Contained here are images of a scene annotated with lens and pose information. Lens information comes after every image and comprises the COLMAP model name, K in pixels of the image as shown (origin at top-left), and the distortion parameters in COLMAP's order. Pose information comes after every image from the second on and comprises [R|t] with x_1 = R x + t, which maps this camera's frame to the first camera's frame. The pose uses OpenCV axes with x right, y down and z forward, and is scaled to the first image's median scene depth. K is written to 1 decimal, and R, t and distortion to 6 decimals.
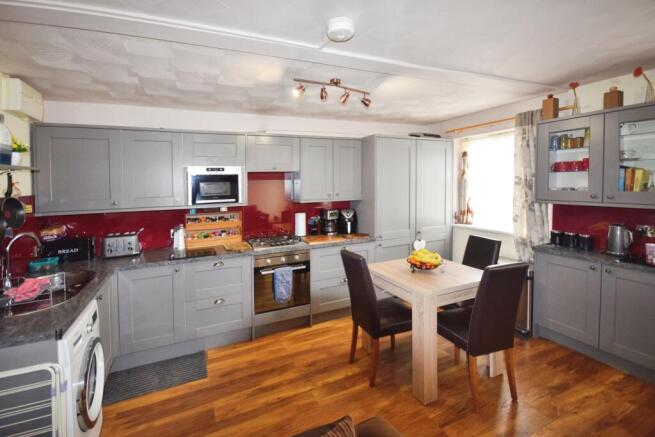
lens RADIAL K [[298.9, 0, 328.1], [0, 298.9, 196.1], [0, 0, 1]] dist [0.003550, 0.000293]
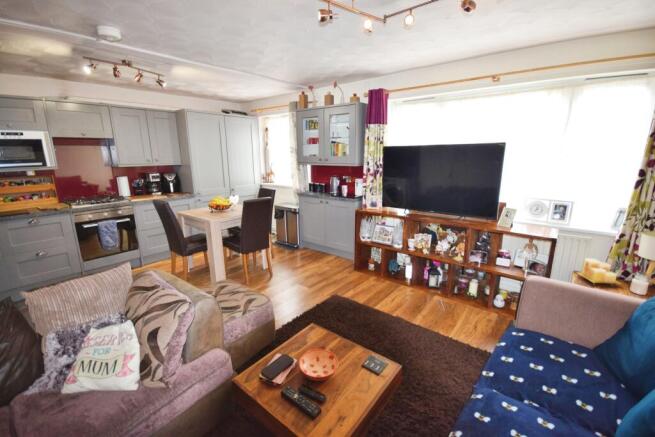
lens RADIAL K [[284.8, 0, 326.2], [0, 284.8, 223.1], [0, 0, 1]] dist [0.018651, -0.011631]
pose [[0.900518, -0.092657, 0.424832, 0.154060], [0.010544, 0.981398, 0.191696, 0.036119], [-0.434692, -0.168146, 0.884743, -0.401898]]
